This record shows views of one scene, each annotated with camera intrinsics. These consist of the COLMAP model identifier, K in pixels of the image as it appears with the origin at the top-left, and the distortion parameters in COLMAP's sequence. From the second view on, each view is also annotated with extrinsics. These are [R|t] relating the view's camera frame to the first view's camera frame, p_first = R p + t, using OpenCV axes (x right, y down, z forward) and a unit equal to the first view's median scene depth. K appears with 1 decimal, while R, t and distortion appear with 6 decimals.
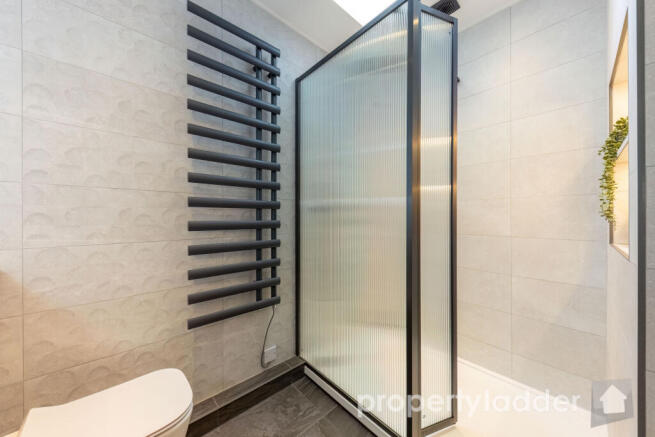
lens RADIAL K [[230.4, 0, 327.6], [0, 230.4, 216.0], [0, 0, 1]] dist [-0.001055, -0.000240]
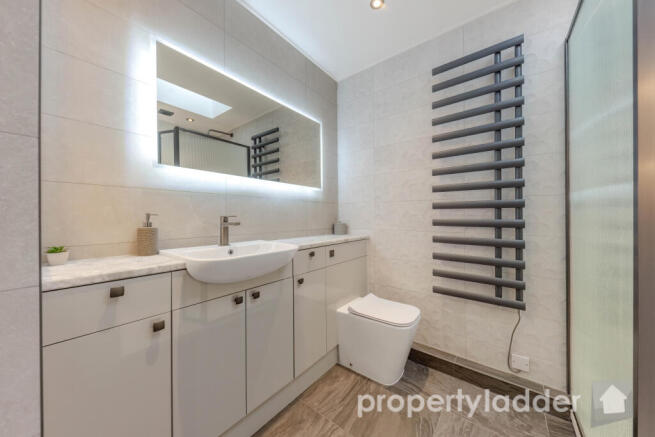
lens RADIAL K [[230.4, 0, 327.6], [0, 230.4, 216.0], [0, 0, 1]] dist [-0.001055, -0.000240]
pose [[0.145046, -0.002779, -0.989421, 0.597241], [0.003572, 0.999991, -0.002285, 0.003015], [0.989418, -0.003203, 0.145054, 0.091132]]
